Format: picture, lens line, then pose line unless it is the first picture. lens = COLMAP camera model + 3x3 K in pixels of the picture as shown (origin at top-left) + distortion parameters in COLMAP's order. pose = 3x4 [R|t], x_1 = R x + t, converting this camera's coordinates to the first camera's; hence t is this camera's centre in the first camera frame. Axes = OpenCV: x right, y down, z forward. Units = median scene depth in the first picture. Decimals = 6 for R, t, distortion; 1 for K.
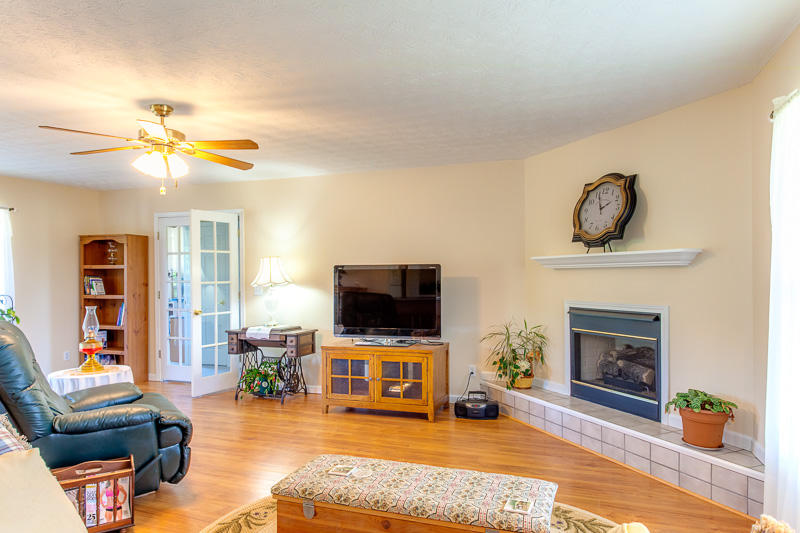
lens RADIAL K [[509.5, 0, 424.2], [0, 509.5, 276.3], [0, 0, 1]] dist [0.001960, -0.000482]
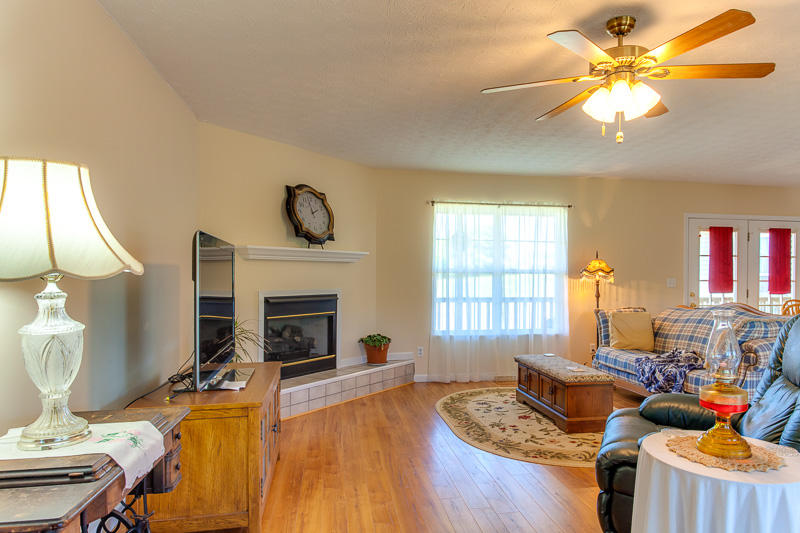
lens RADIAL K [[509.5, 0, 424.2], [0, 509.5, 276.3], [0, 0, 1]] dist [0.001960, -0.000482]
pose [[-0.487901, 0.005934, 0.872879, -0.811657], [0.004236, 0.999981, -0.004430, 0.025469], [-0.872889, 0.001536, -0.487917, 1.286043]]
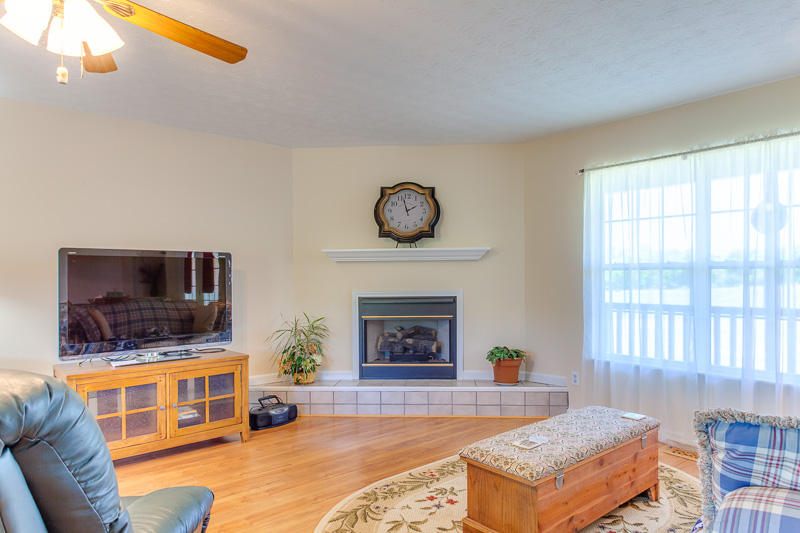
lens RADIAL K [[509.5, 0, 424.2], [0, 509.5, 276.3], [0, 0, 1]] dist [0.001960, -0.000482]
pose [[0.492716, 0.003395, 0.870184, -0.621197], [0.008858, 0.999921, -0.008917, 0.028381], [-0.870145, 0.012102, 0.492647, 0.362820]]
